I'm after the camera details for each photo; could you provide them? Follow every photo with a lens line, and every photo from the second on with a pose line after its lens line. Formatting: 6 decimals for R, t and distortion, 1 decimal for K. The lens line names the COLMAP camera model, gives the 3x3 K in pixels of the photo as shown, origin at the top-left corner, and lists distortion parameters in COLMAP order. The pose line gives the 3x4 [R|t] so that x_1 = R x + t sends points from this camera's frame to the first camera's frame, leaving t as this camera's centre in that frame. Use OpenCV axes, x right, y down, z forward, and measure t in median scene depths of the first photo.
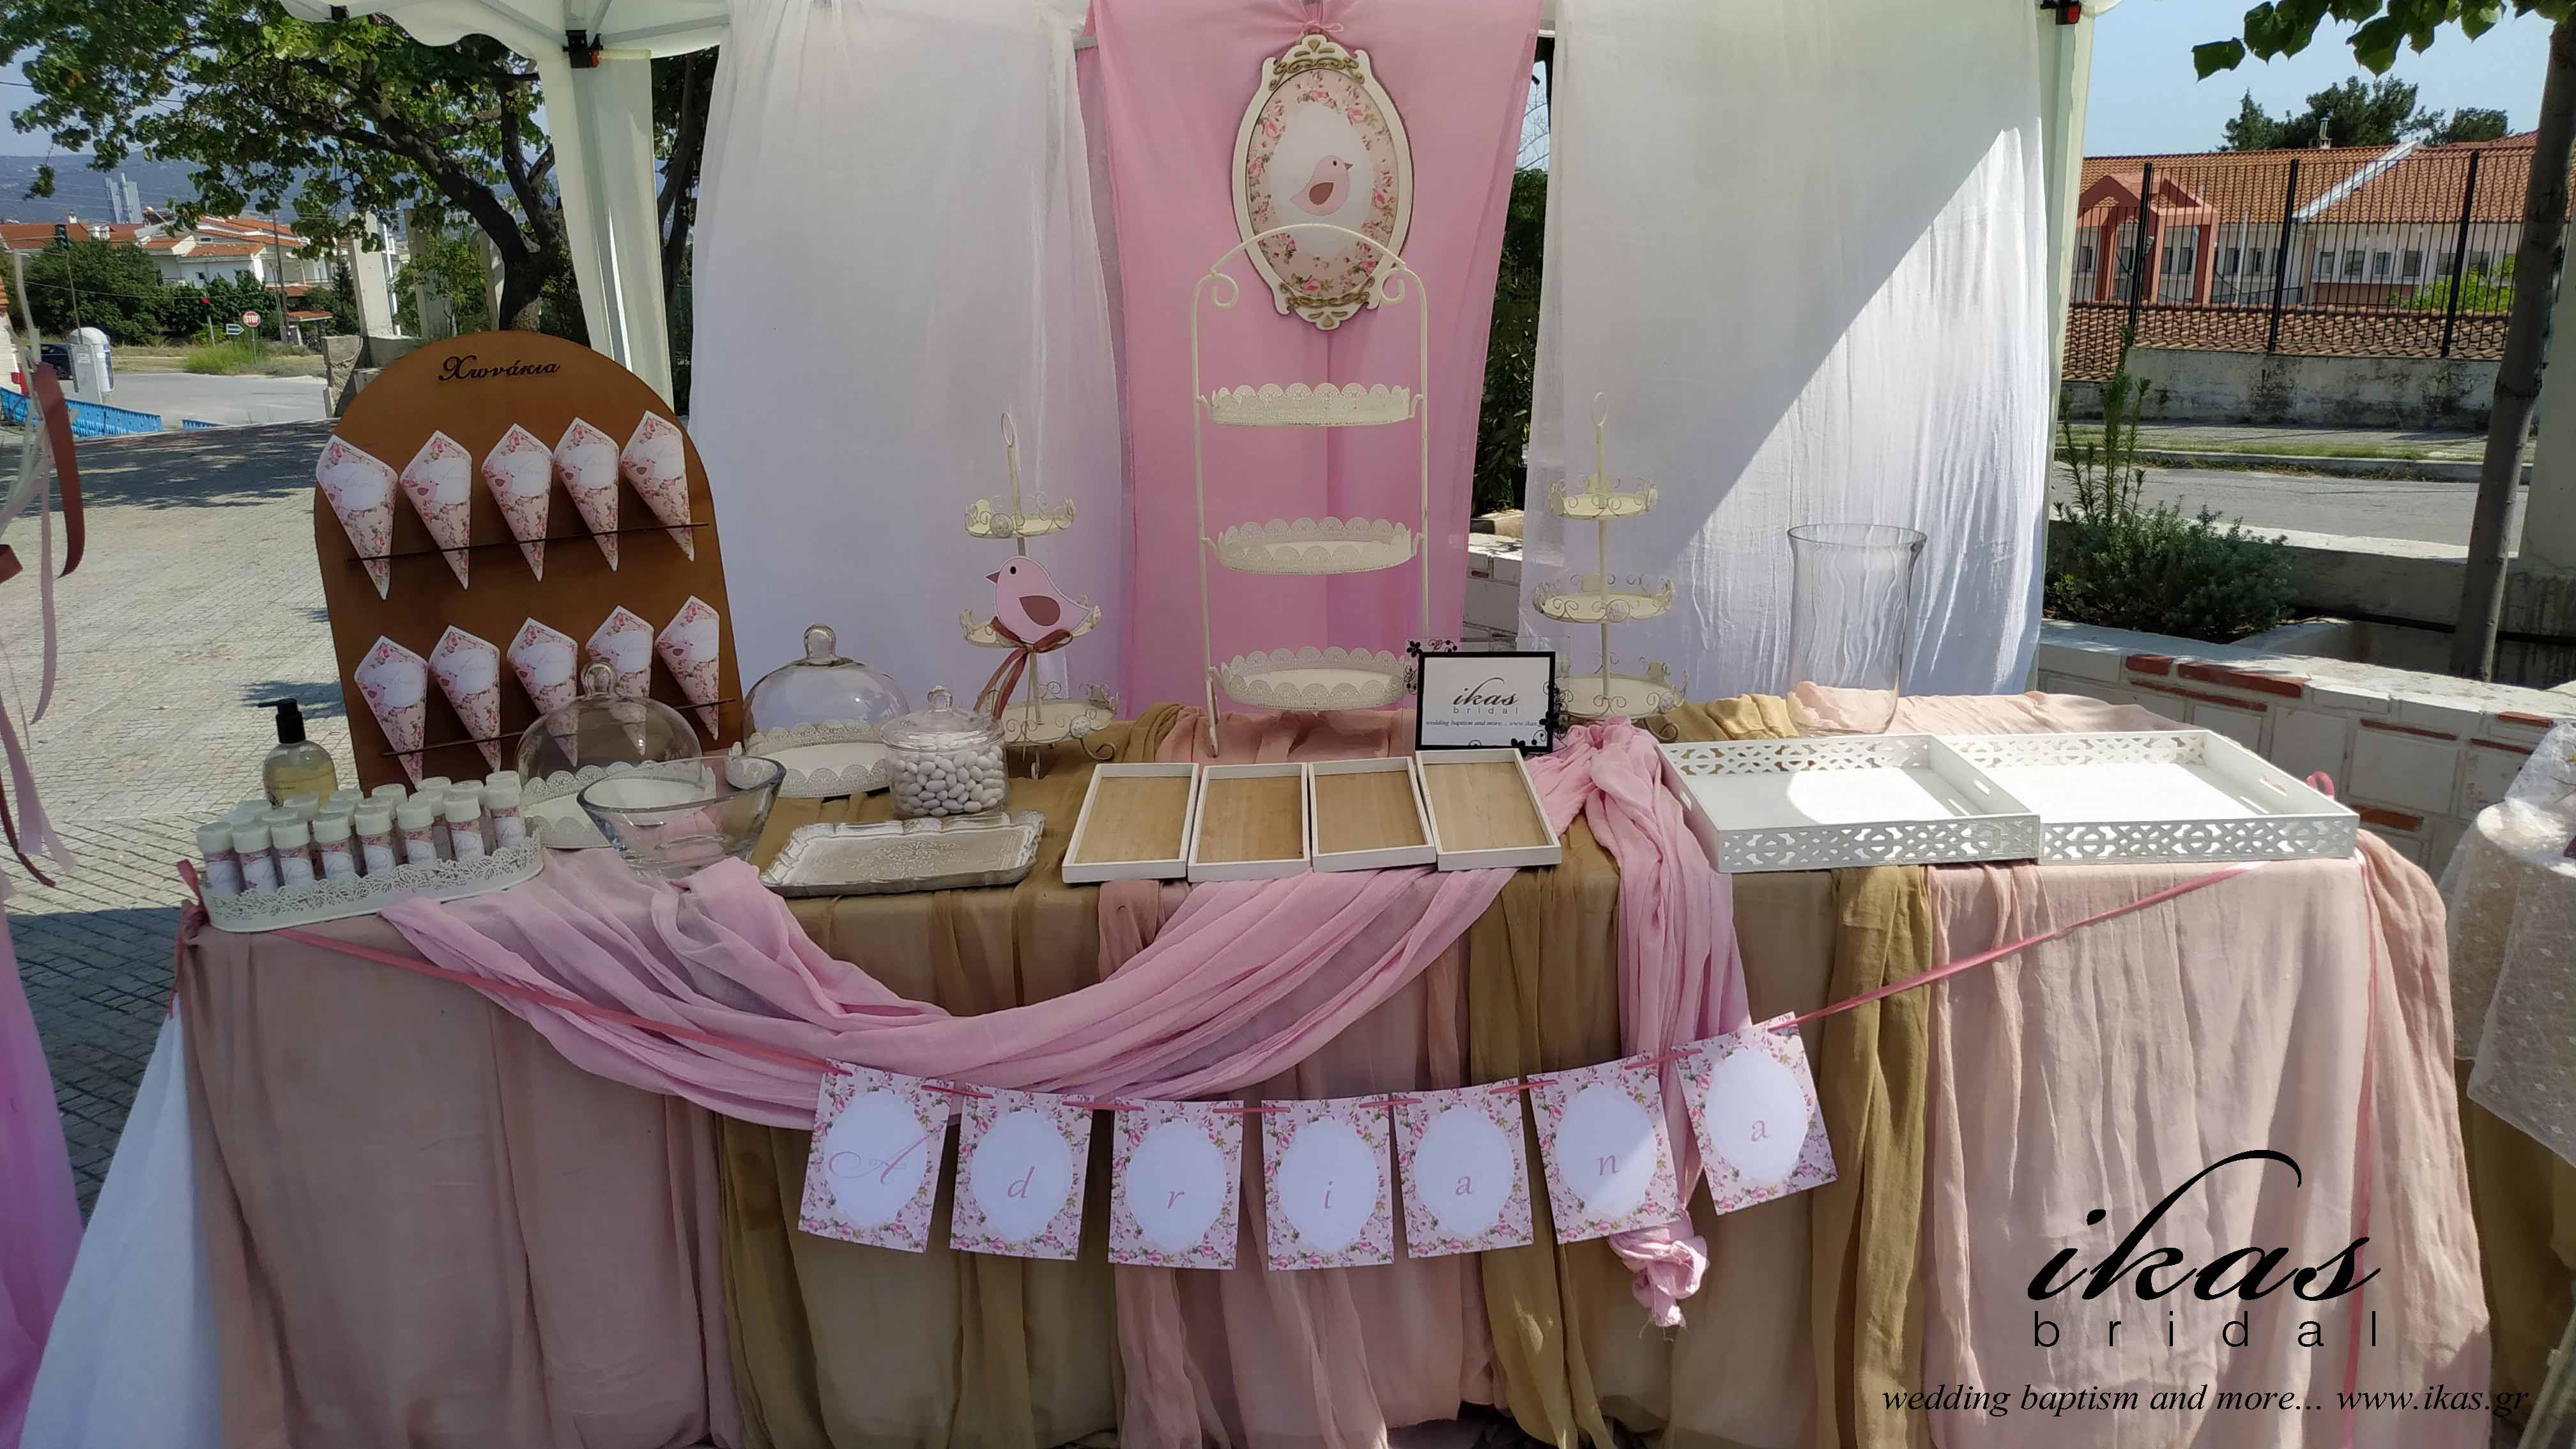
lens RADIAL K [[1953.2, 0, 1288.0], [0, 1953.2, 724.5], [0, 0, 1]] dist [0.023573, -0.007375]
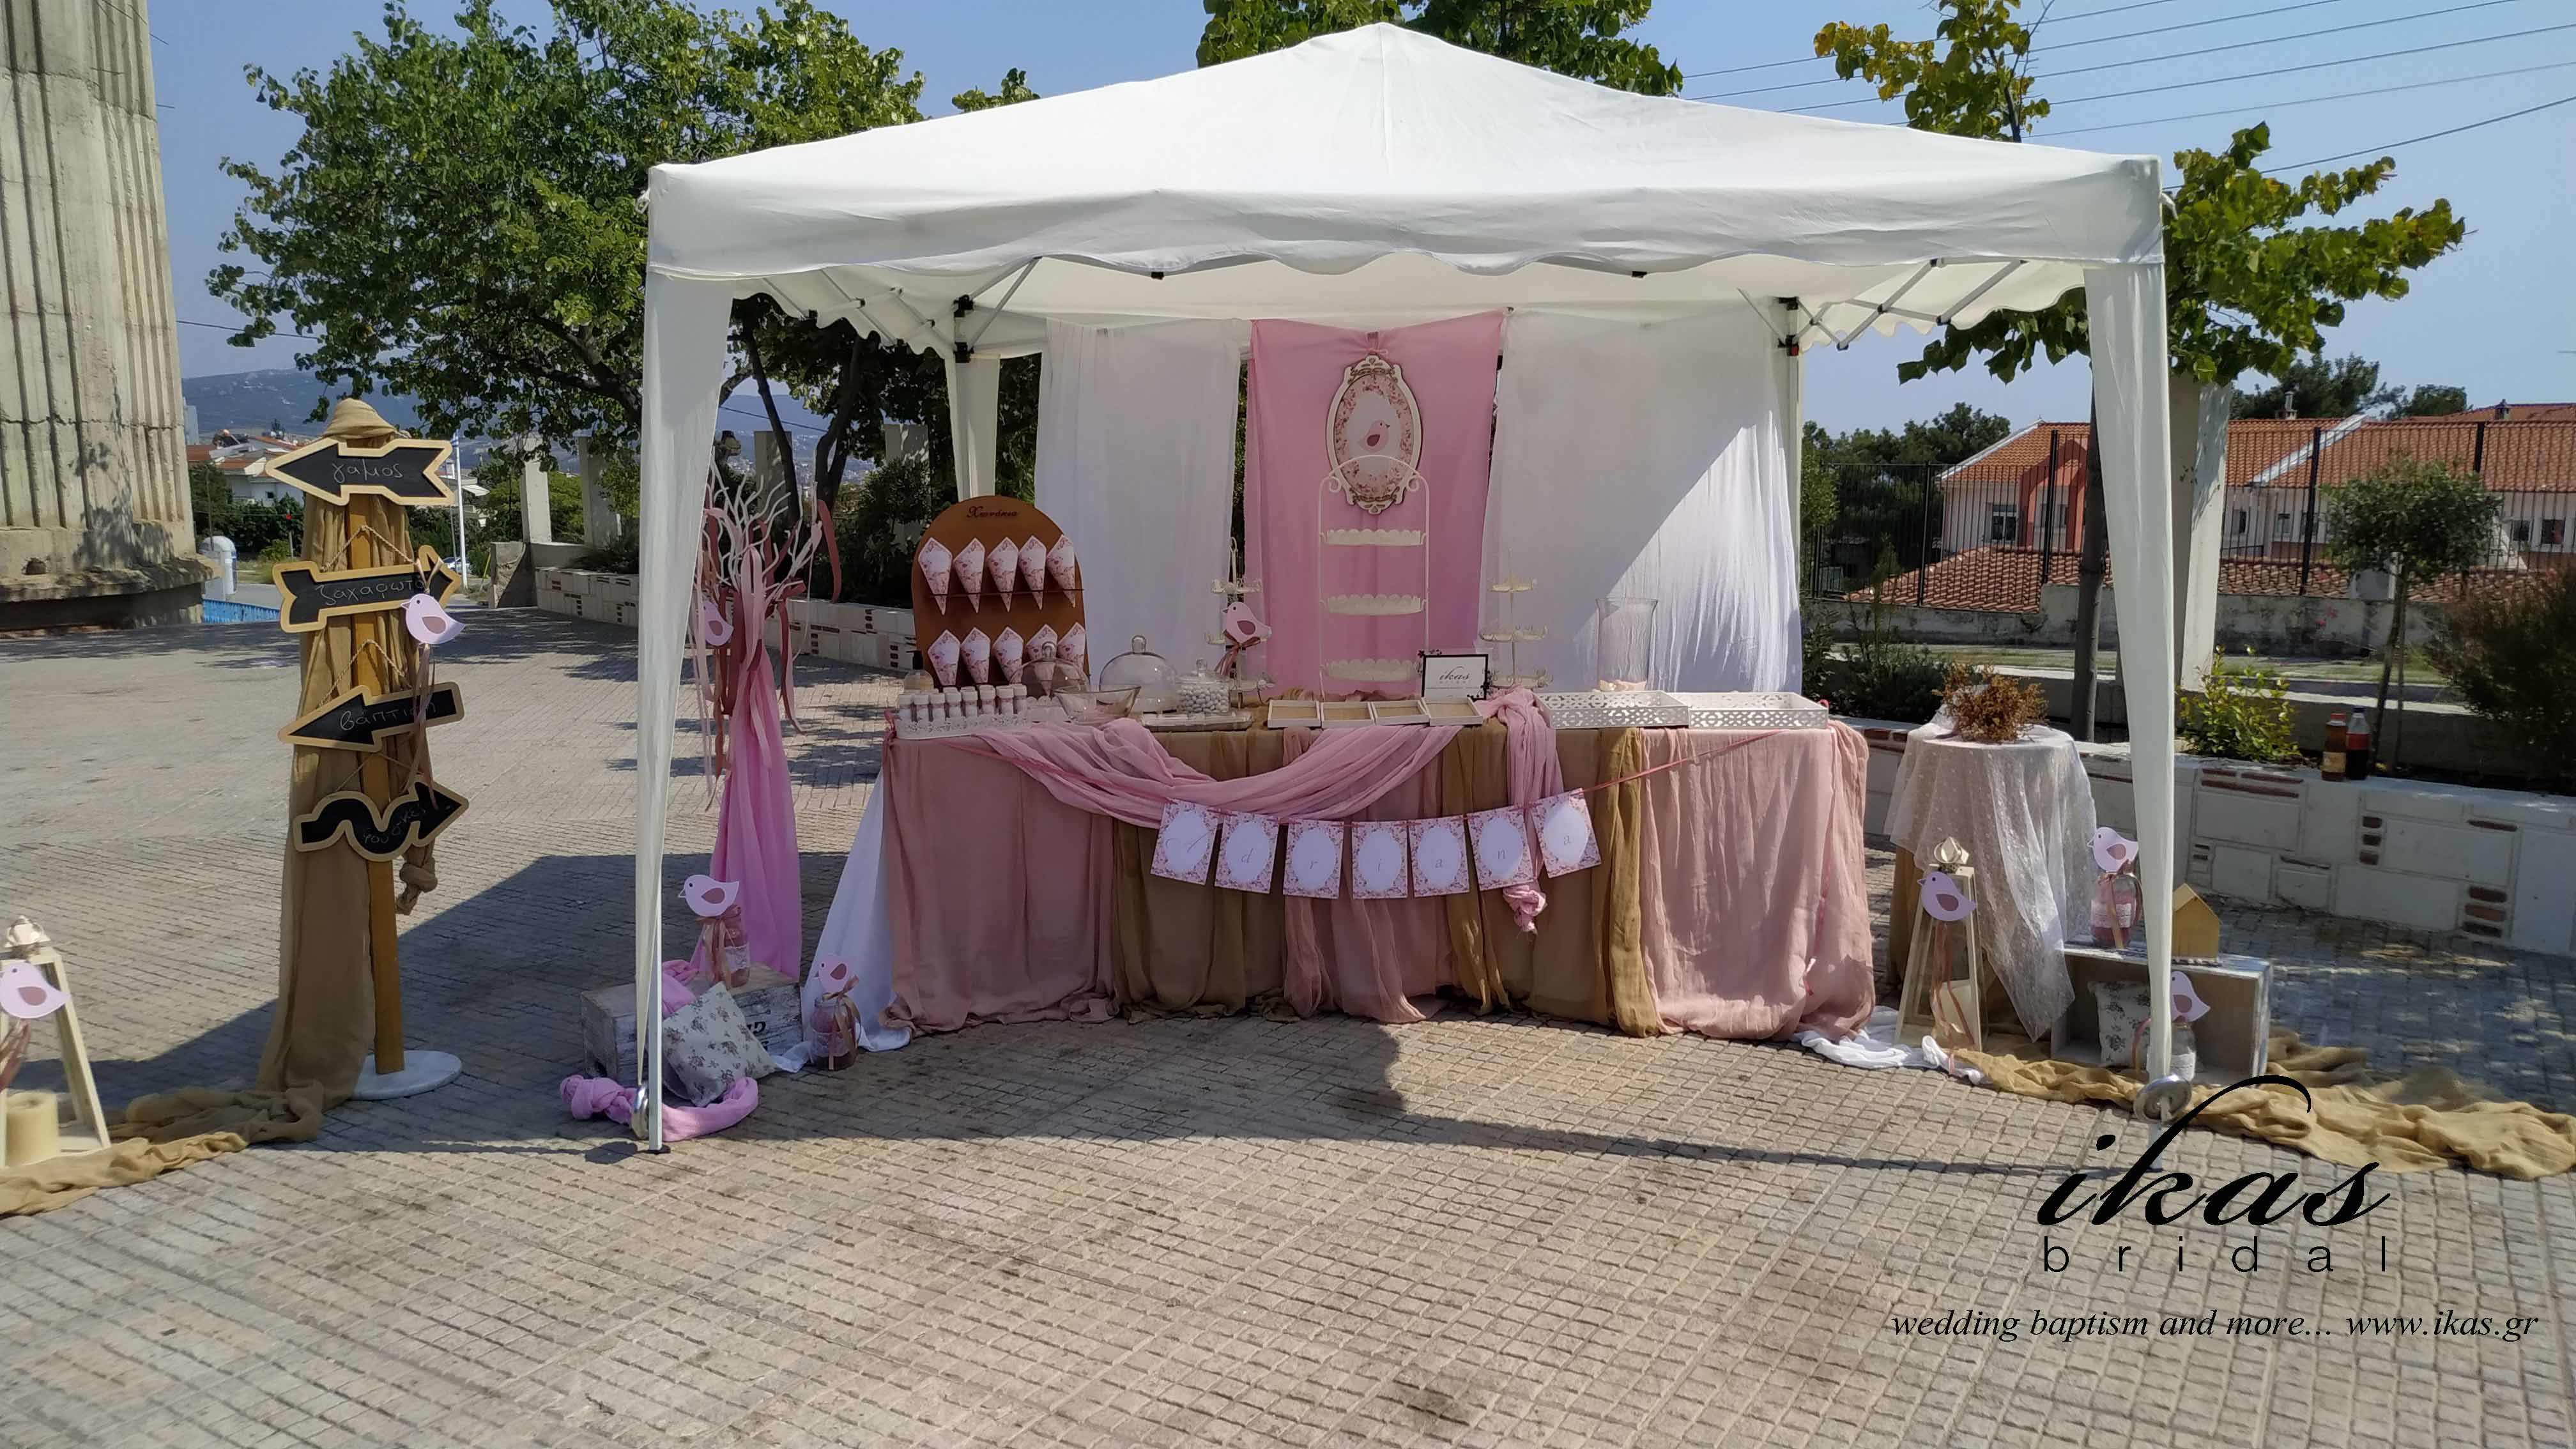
lens RADIAL K [[1953.2, 0, 1288.0], [0, 1953.2, 724.5], [0, 0, 1]] dist [0.023573, -0.007375]
pose [[0.999715, 0.022155, -0.008891, -0.069962], [-0.023058, 0.992599, -0.119227, 0.349432], [0.006184, 0.119398, 0.992827, -1.288651]]
